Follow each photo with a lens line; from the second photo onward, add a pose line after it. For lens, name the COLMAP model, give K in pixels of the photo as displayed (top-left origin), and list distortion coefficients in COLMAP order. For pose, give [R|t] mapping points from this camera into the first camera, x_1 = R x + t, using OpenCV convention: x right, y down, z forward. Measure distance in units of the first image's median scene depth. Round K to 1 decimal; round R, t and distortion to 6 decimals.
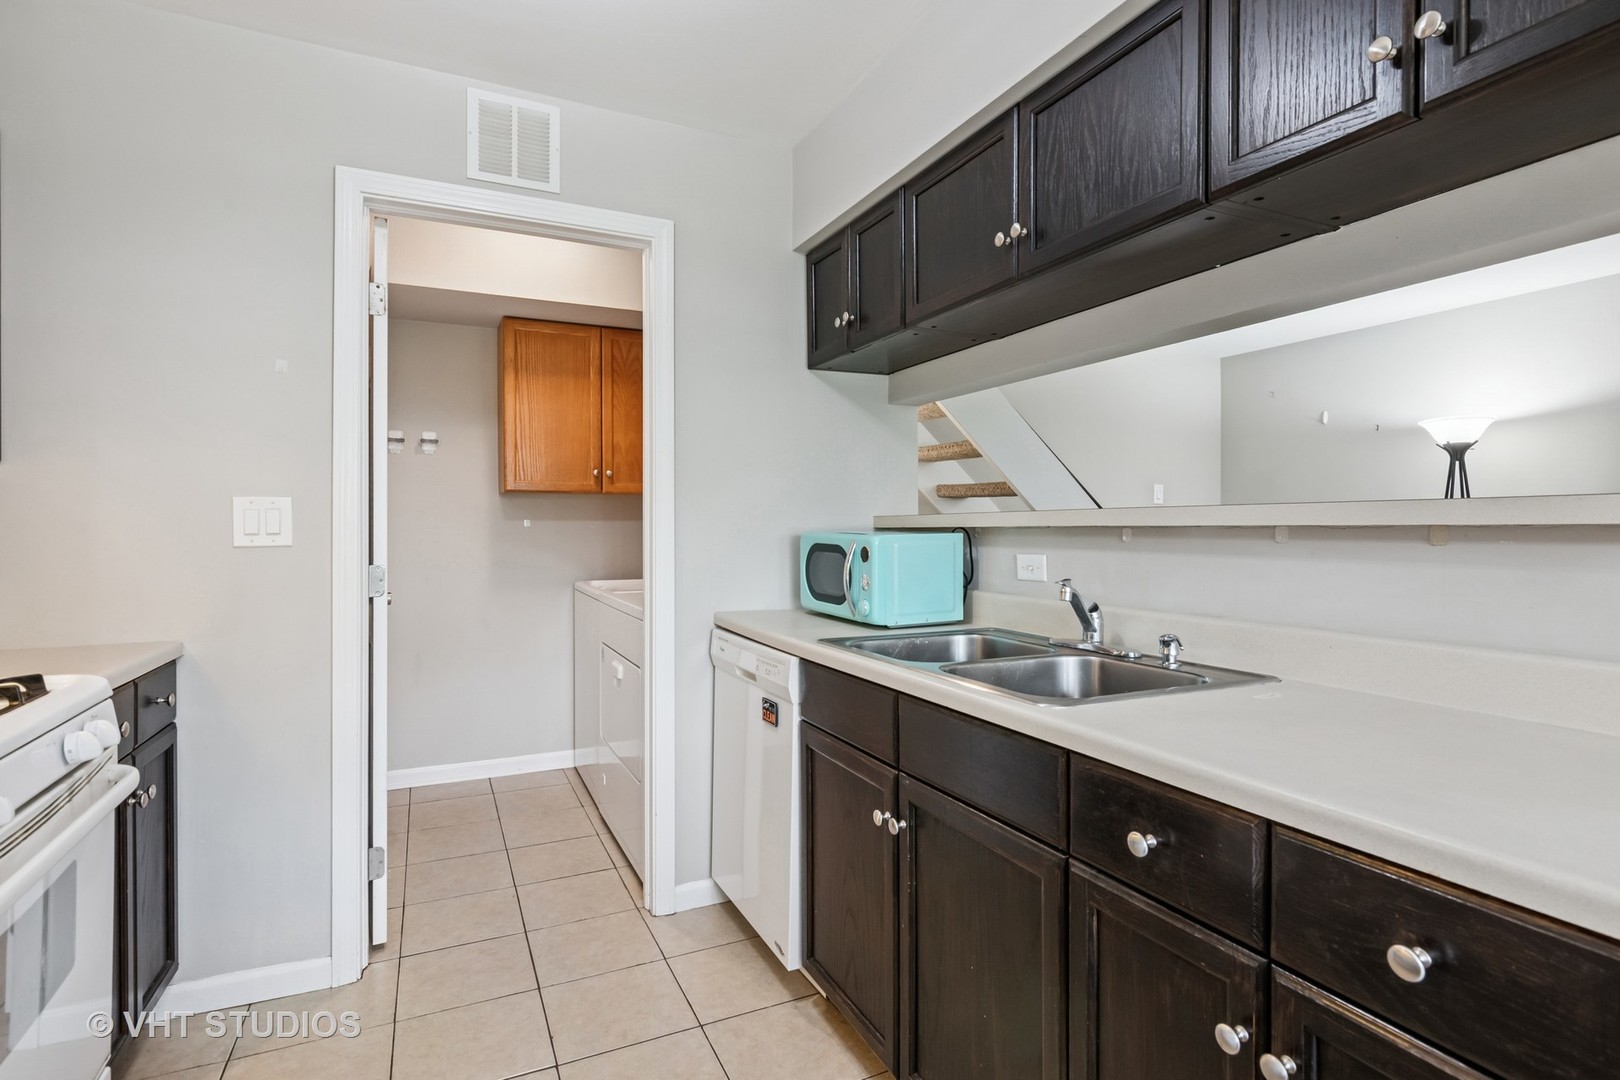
lens RADIAL K [[787.4, 0, 803.0], [0, 787.4, 527.7], [0, 0, 1]] dist [0.003977, -0.000072]
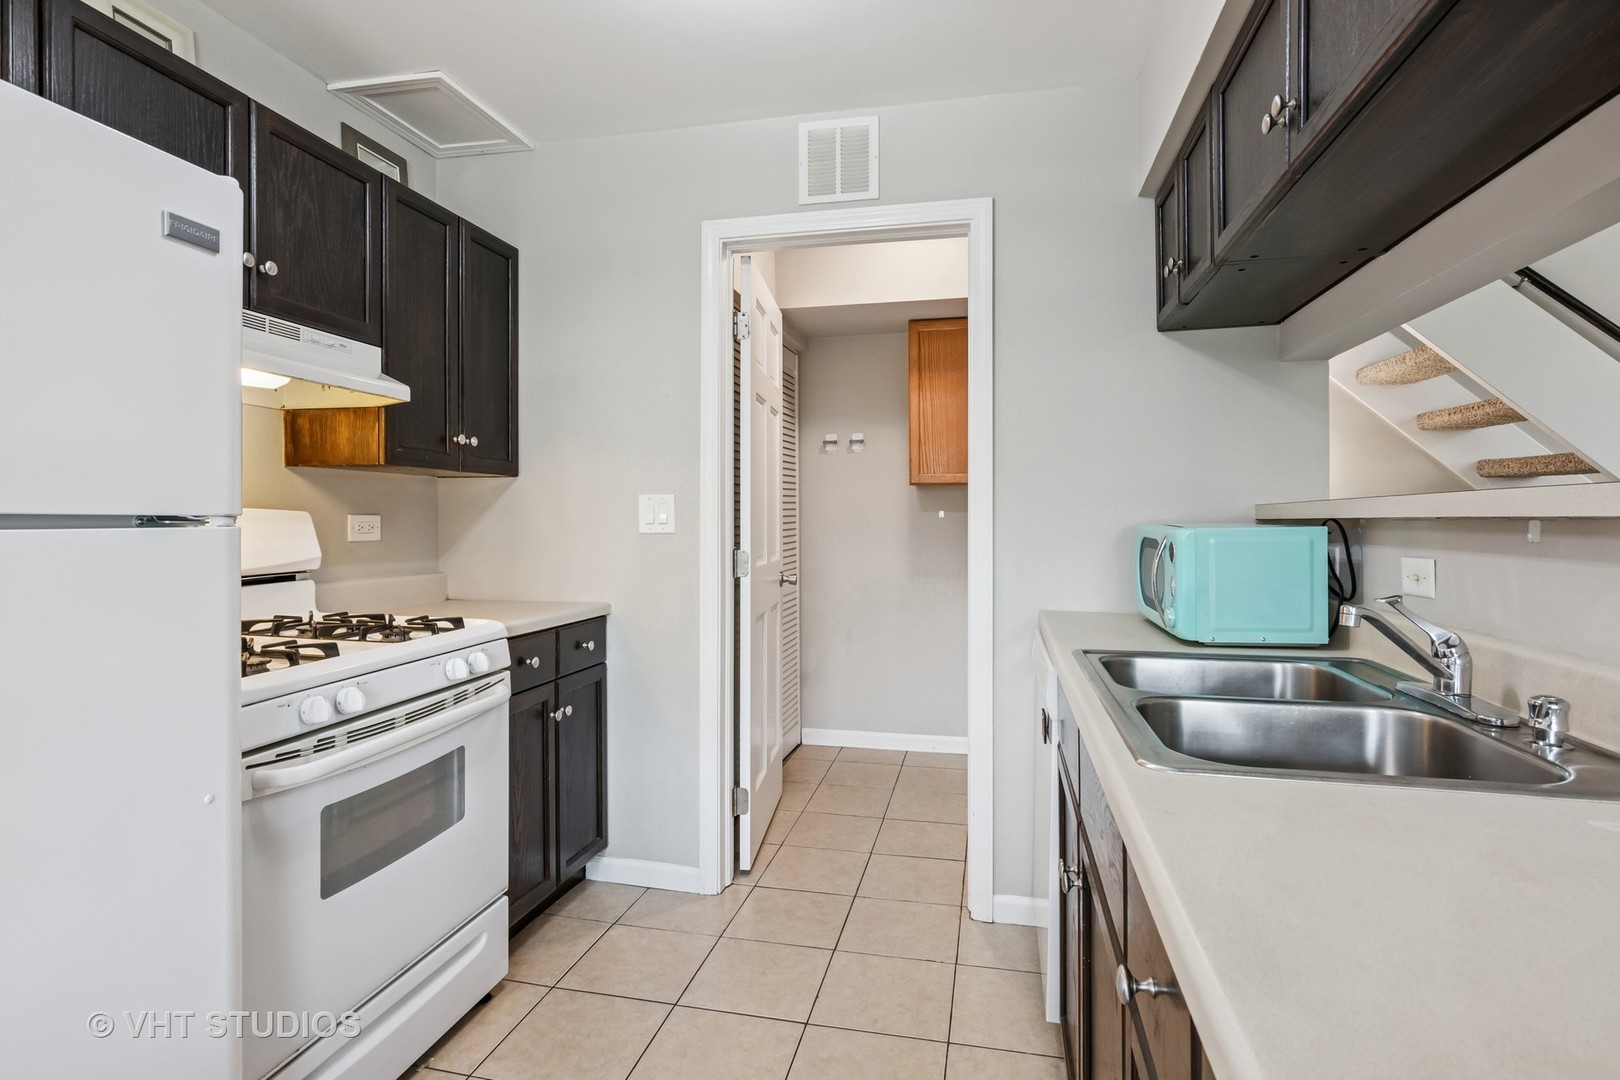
lens RADIAL K [[787.4, 0, 839.7], [0, 787.4, 521.2], [0, 0, 1]] dist [0.003977, -0.000072]
pose [[0.802849, 0.002957, -0.596175, 0.279002], [-0.001043, 0.999993, 0.003554, -0.000303], [0.596181, -0.002232, 0.802847, 0.134919]]
